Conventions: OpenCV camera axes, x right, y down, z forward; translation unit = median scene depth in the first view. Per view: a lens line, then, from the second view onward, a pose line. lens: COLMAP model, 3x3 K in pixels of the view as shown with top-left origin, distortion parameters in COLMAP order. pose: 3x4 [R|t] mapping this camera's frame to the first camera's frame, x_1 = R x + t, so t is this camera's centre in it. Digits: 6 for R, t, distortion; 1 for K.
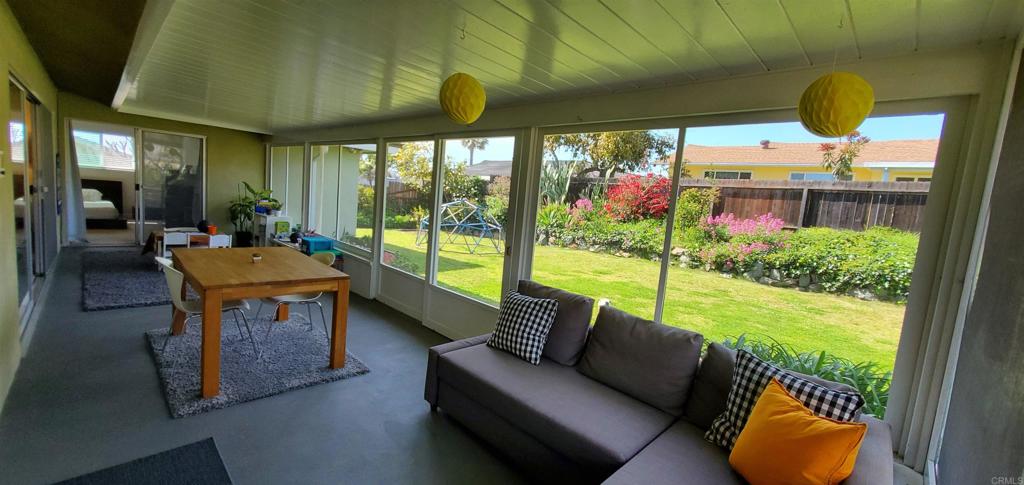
lens RADIAL K [[404.5, 0, 513.7], [0, 404.5, 239.7], [0, 0, 1]] dist [-0.001252, 0.000008]
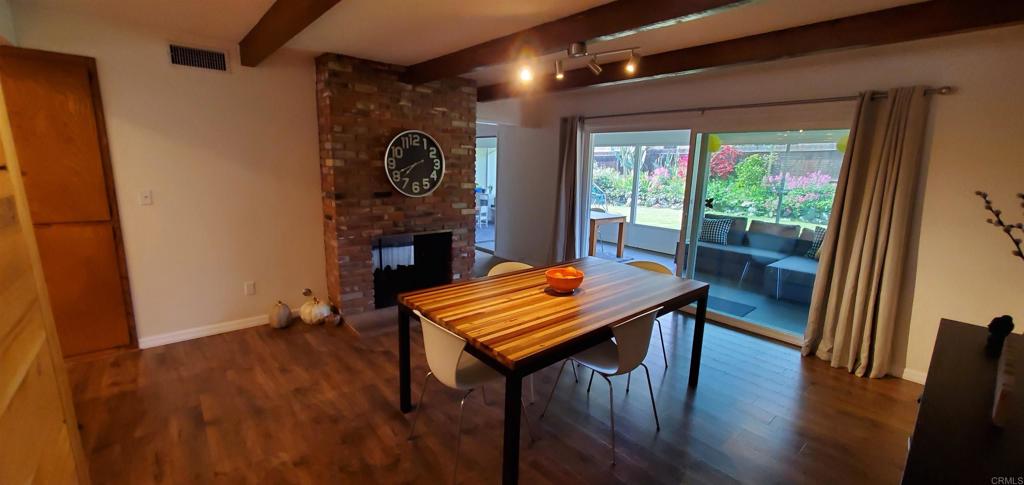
lens RADIAL K [[404.5, 0, 513.7], [0, 404.5, 239.7], [0, 0, 1]] dist [-0.001252, 0.000008]
pose [[0.995715, -0.049301, -0.078236, -0.219690], [0.054977, 0.995879, 0.072127, 0.006212], [0.074357, -0.076119, 0.994322, -0.329952]]
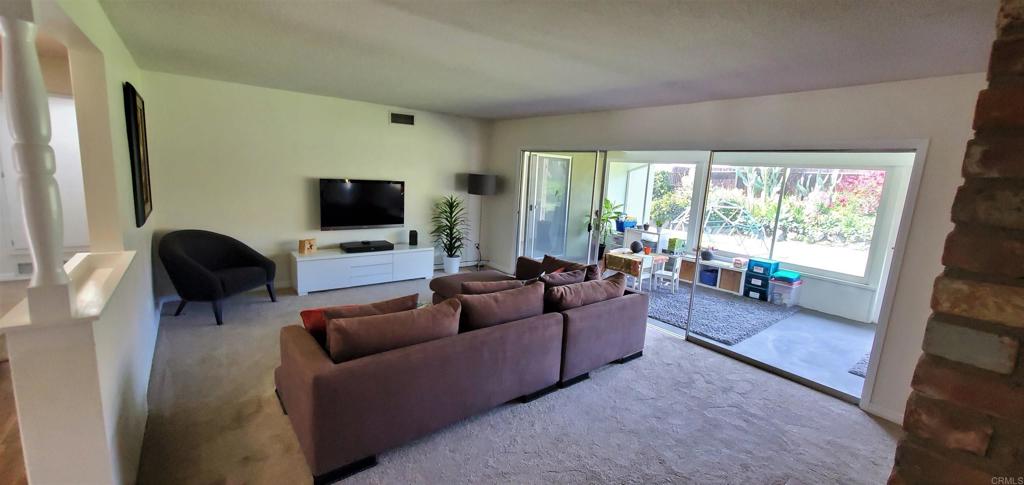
lens RADIAL K [[404.5, 0, 513.7], [0, 404.5, 239.7], [0, 0, 1]] dist [-0.001252, 0.000008]
pose [[0.990646, -0.013227, -0.135813, -0.473096], [0.020419, 0.998454, 0.051700, -0.058734], [0.134919, -0.053990, 0.989385, -0.049465]]
